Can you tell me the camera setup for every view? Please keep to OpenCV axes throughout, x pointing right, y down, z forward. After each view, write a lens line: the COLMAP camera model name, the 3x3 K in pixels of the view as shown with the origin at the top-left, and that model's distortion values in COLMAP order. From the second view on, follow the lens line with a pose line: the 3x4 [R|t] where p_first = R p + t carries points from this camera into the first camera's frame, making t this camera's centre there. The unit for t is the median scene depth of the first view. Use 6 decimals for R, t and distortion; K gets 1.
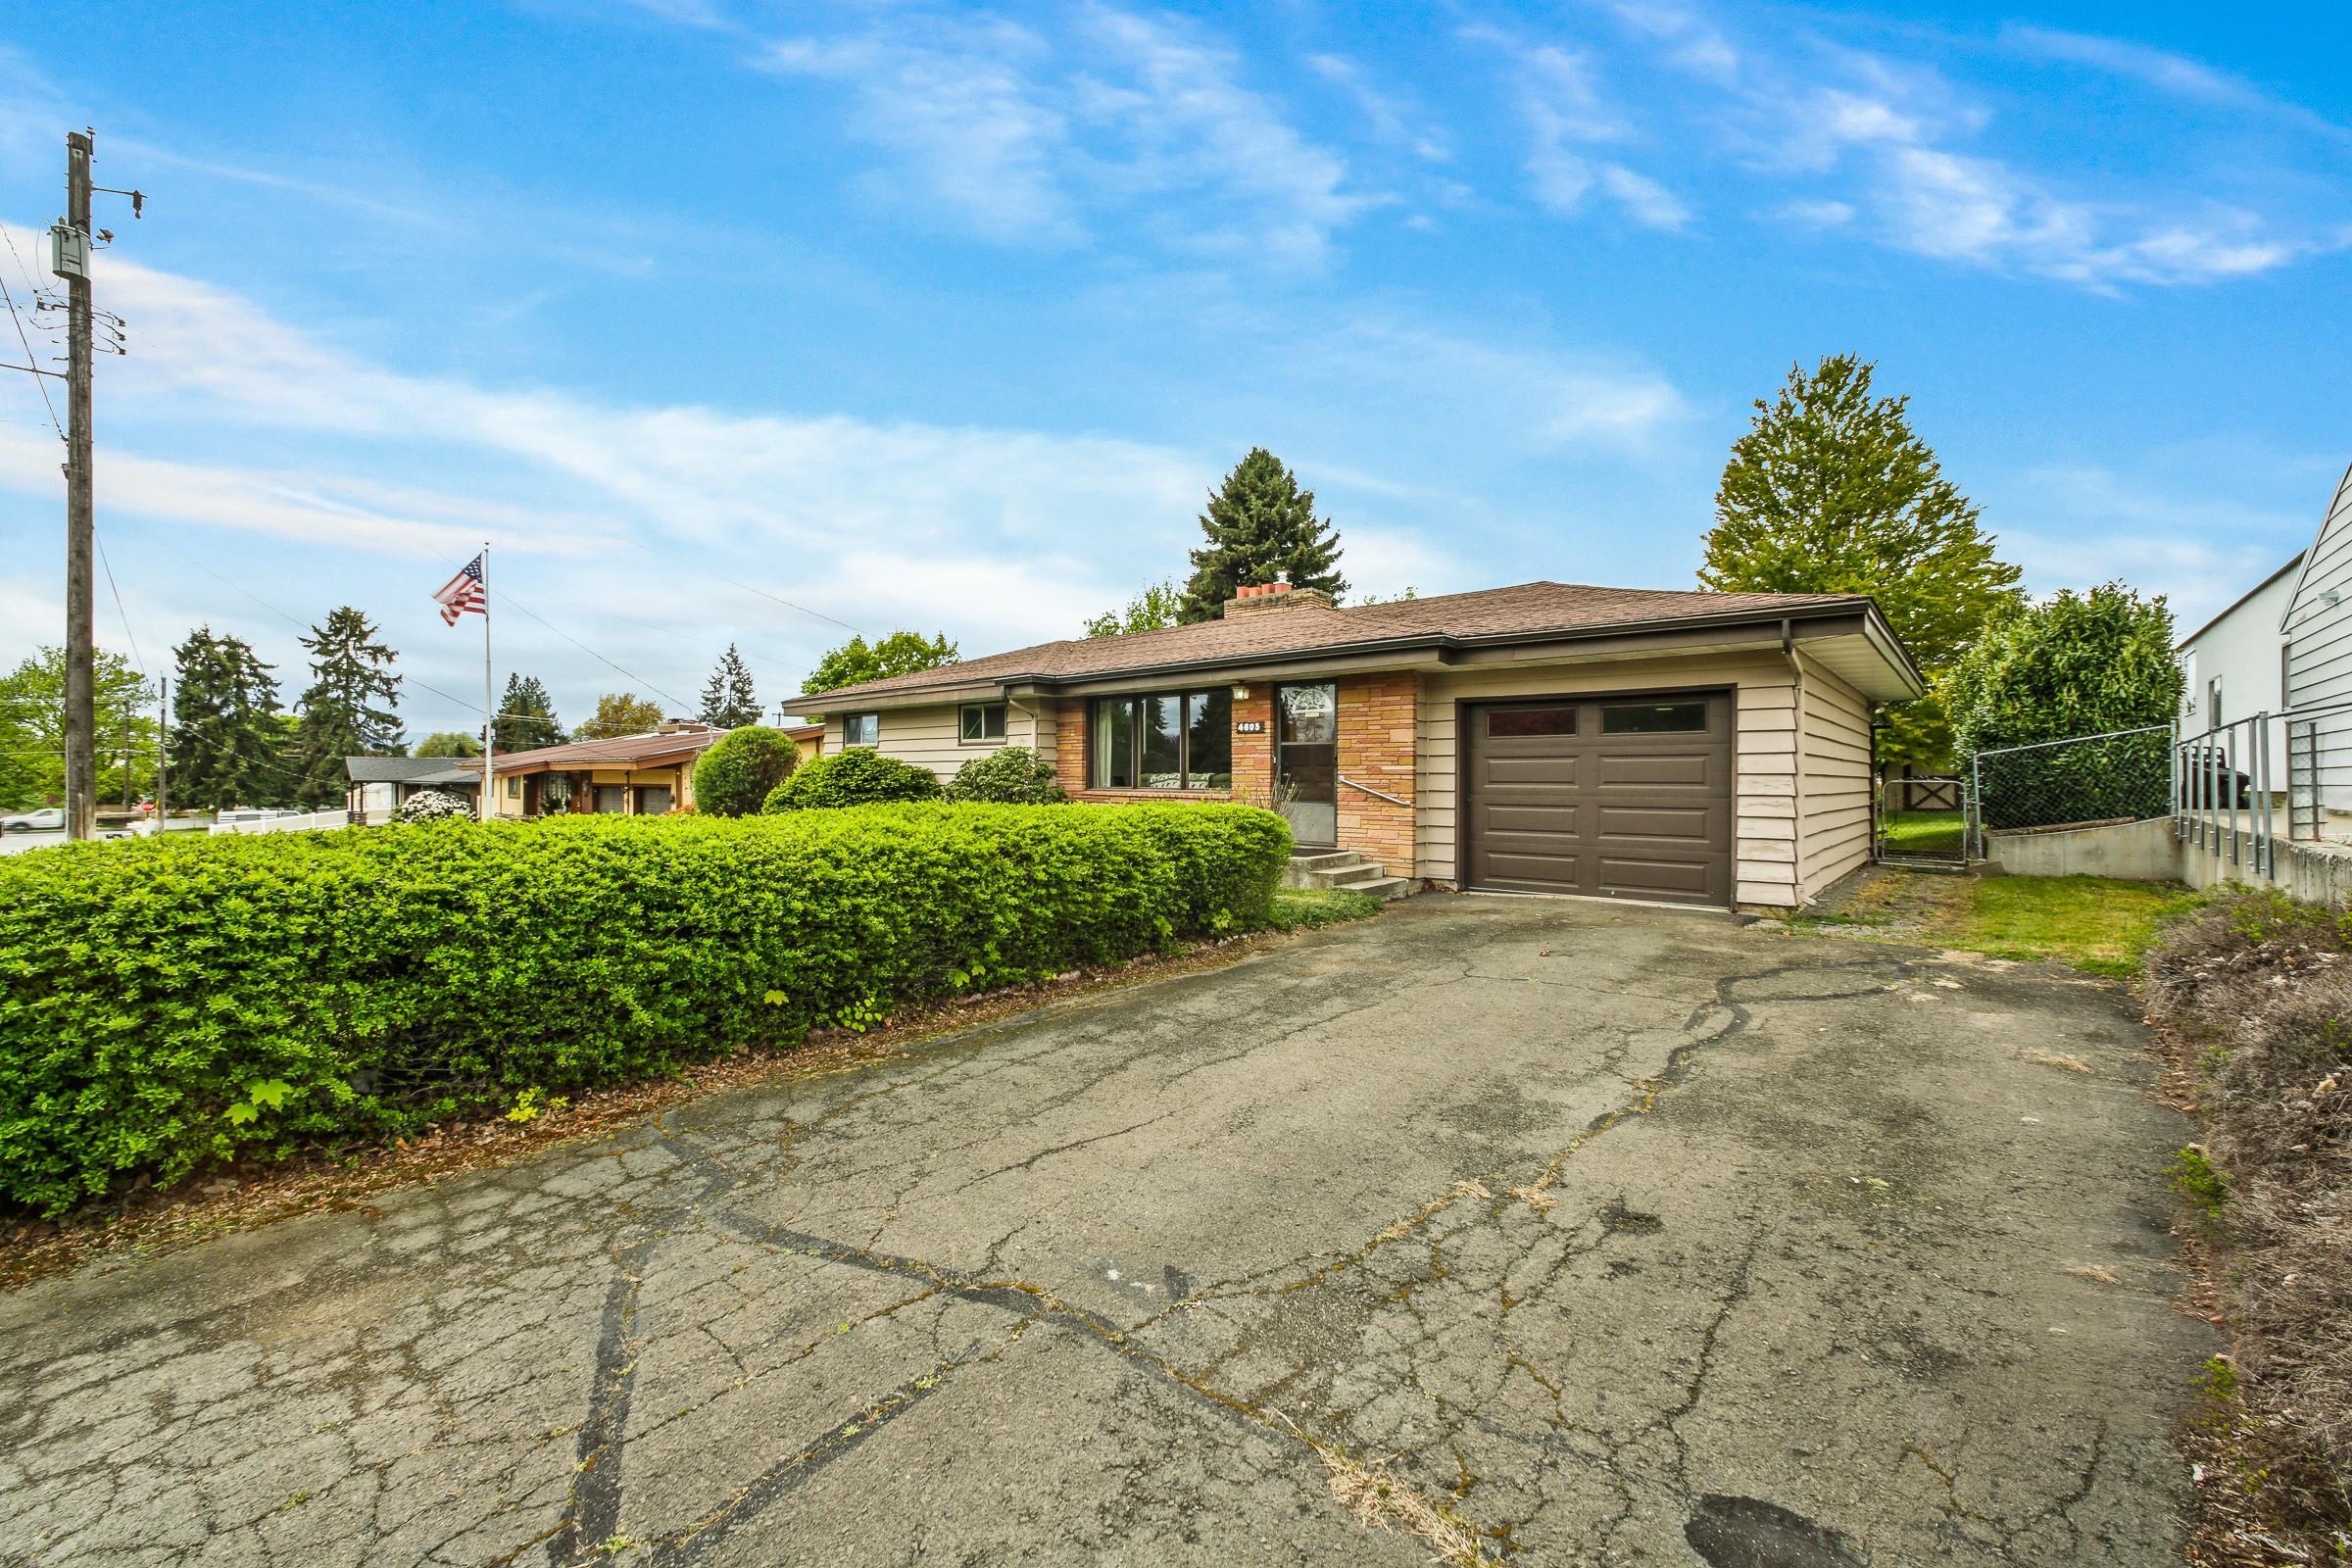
lens RADIAL K [[941.7, 0, 1187.3], [0, 941.7, 786.6], [0, 0, 1]] dist [-0.026075, 0.007235]
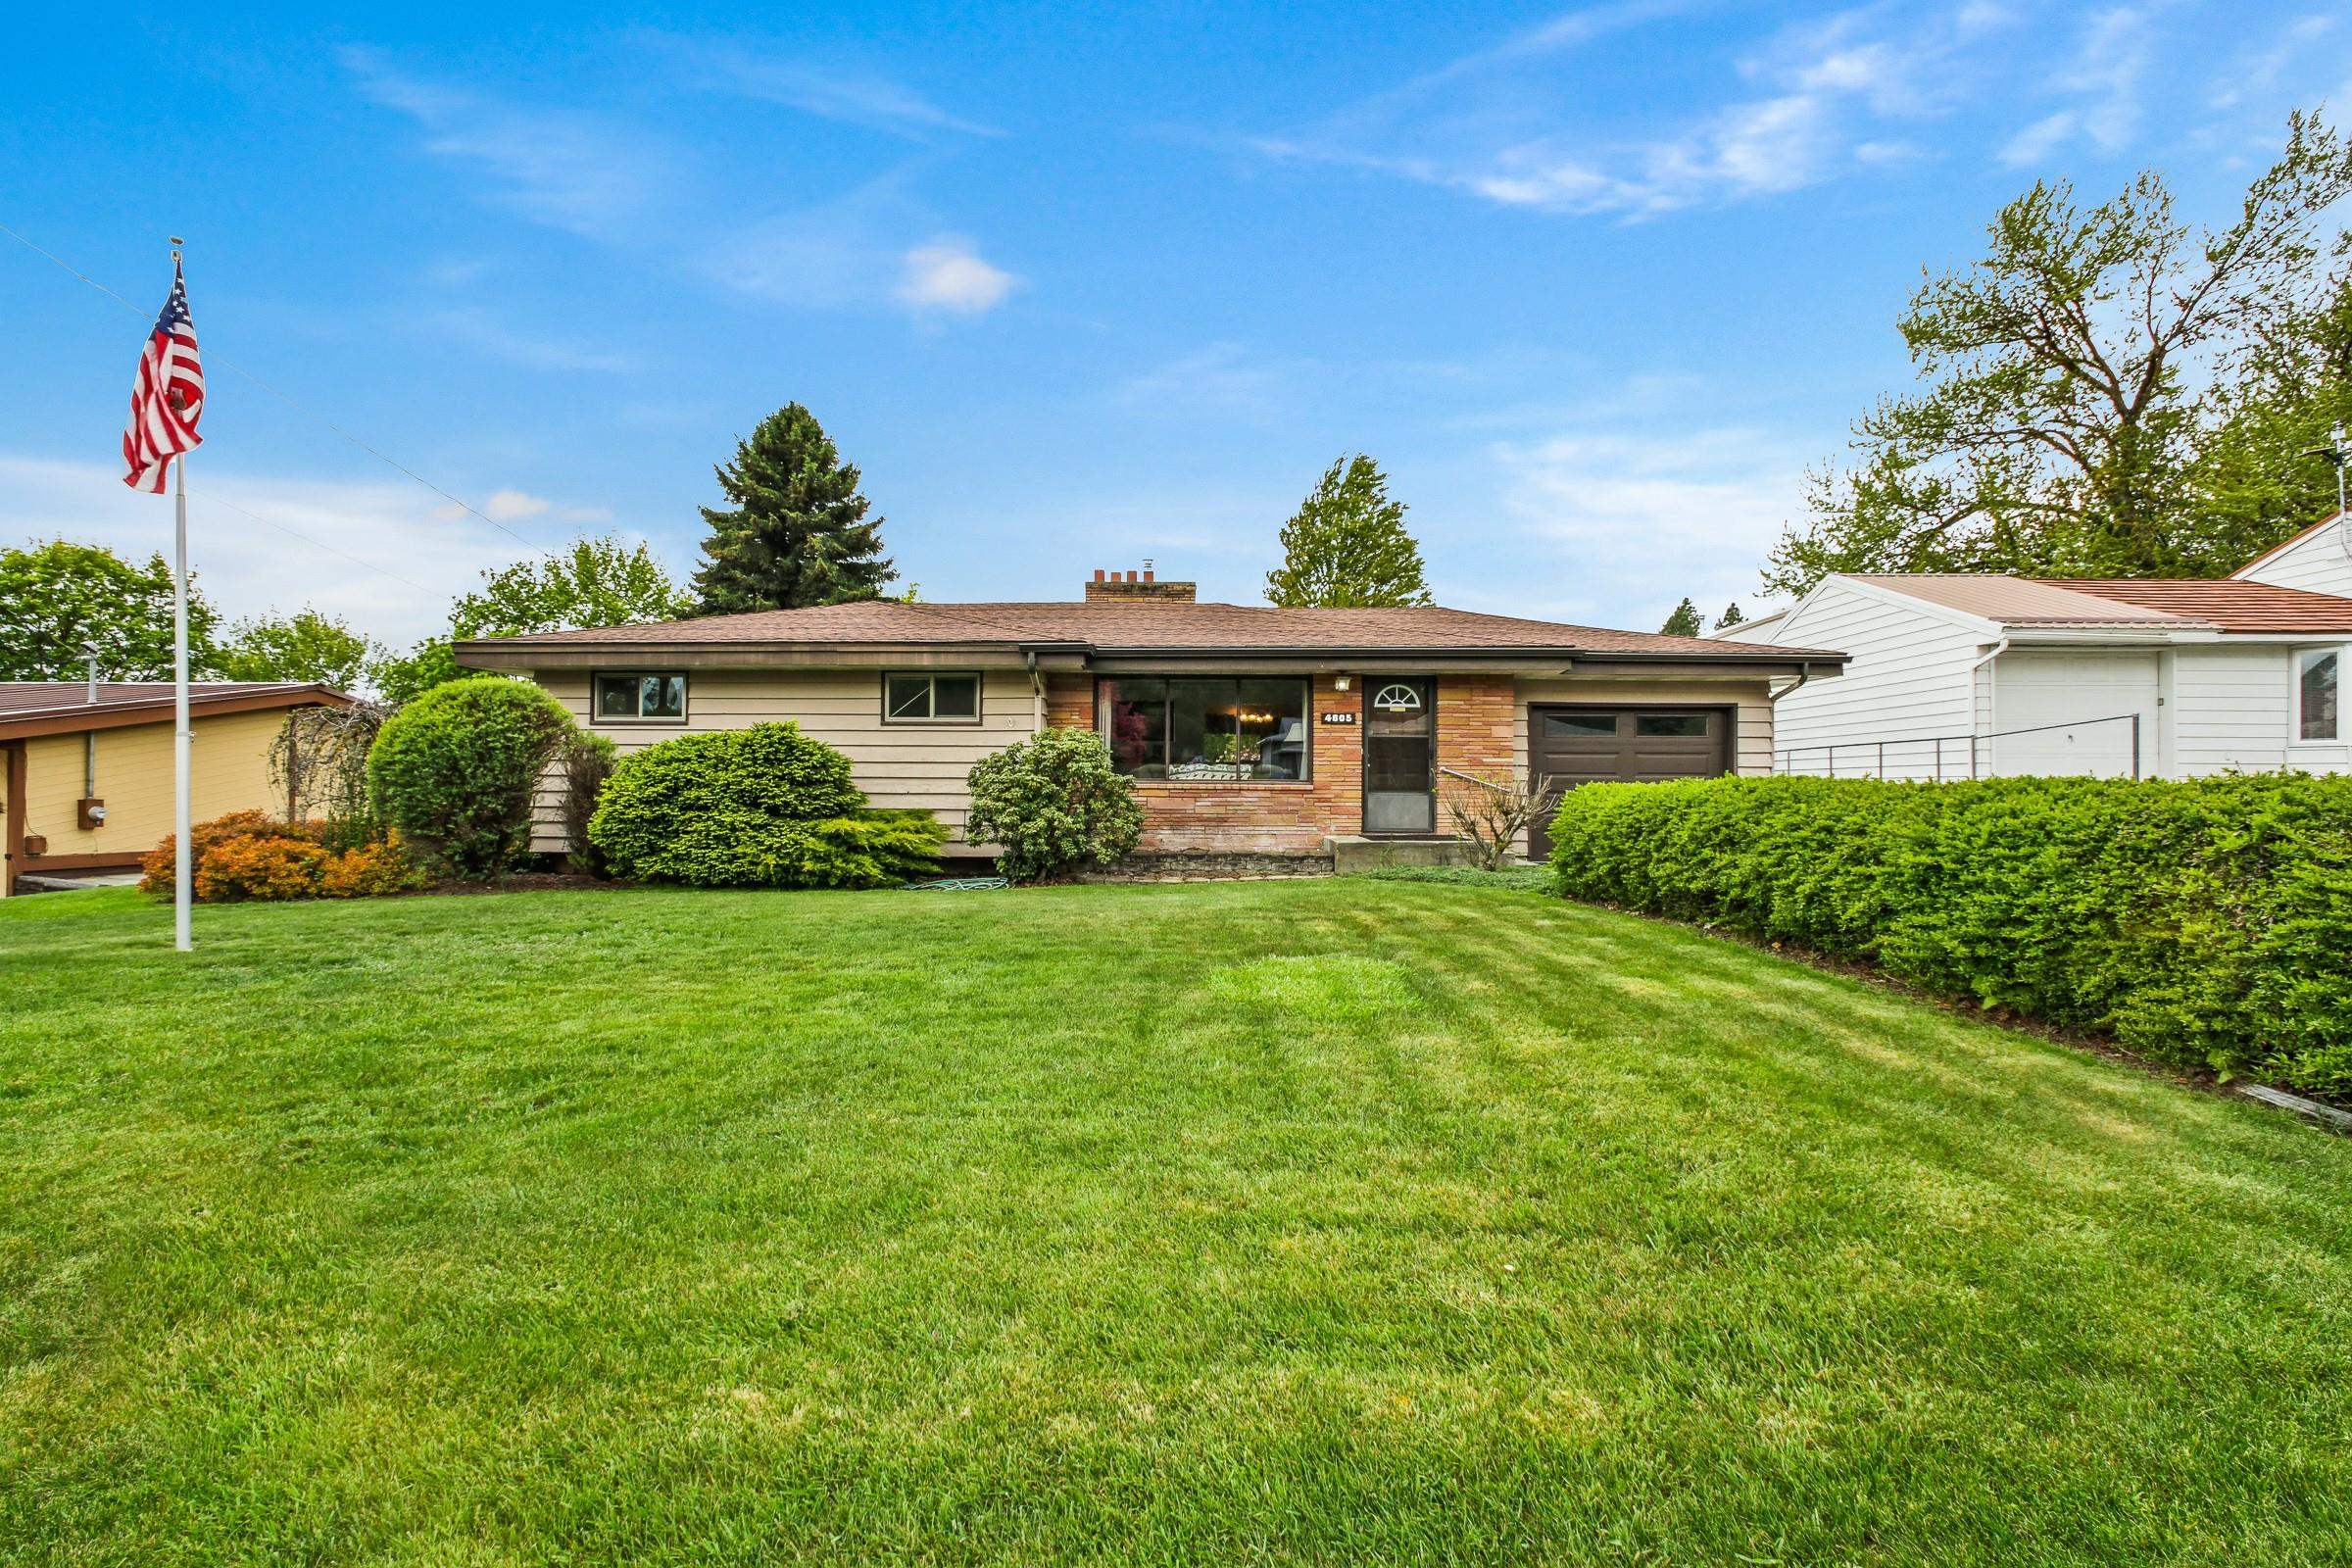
lens RADIAL K [[941.7, 0, 1188.1], [0, 941.7, 784.5], [0, 0, 1]] dist [-0.026075, 0.007235]
pose [[0.760919, 0.001872, 0.648844, -0.574828], [0.005531, 0.999941, -0.009371, 0.013327], [-0.648823, 0.010719, 0.760864, 0.272069]]
